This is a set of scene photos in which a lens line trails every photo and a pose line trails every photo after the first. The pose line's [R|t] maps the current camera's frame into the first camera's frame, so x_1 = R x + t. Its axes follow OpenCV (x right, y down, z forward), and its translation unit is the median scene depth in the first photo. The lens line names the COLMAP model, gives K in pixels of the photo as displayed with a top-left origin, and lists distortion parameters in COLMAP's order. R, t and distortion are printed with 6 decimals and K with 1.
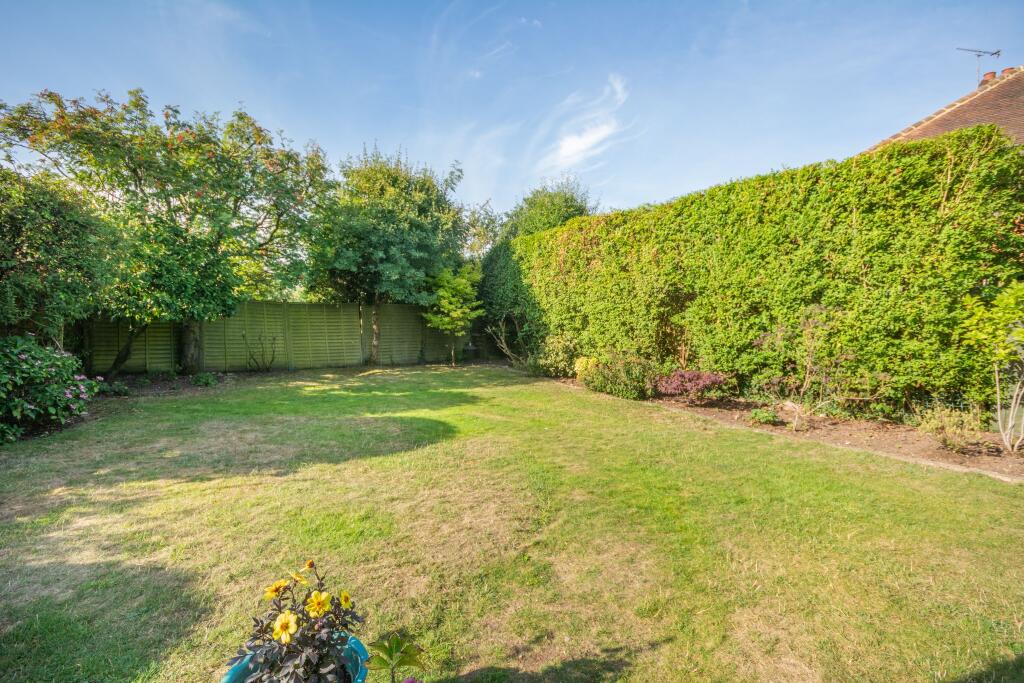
lens RADIAL K [[439.0, 0, 512.2], [0, 439.0, 343.1], [0, 0, 1]] dist [0.000734, 0.000357]
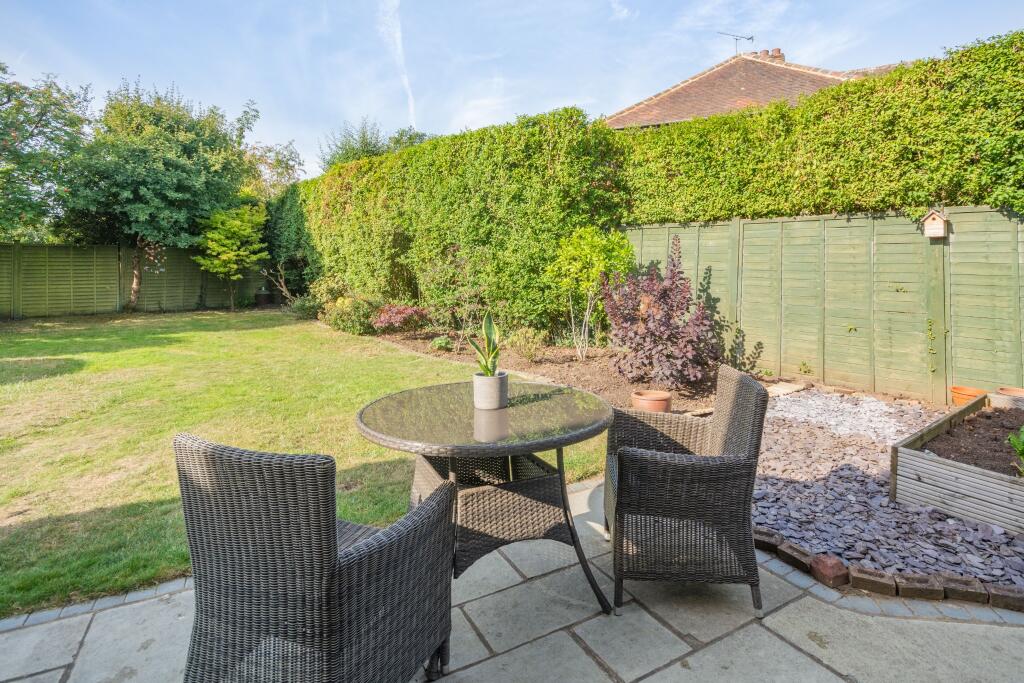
lens RADIAL K [[480.9, 0, 511.5], [0, 480.9, 262.8], [0, 0, 1]] dist [-0.006656, 0.000189]
pose [[0.983098, -0.003642, 0.183045, 0.307385], [0.015189, 0.997978, -0.061721, 0.022995], [-0.182450, 0.063458, 0.981165, -0.159098]]
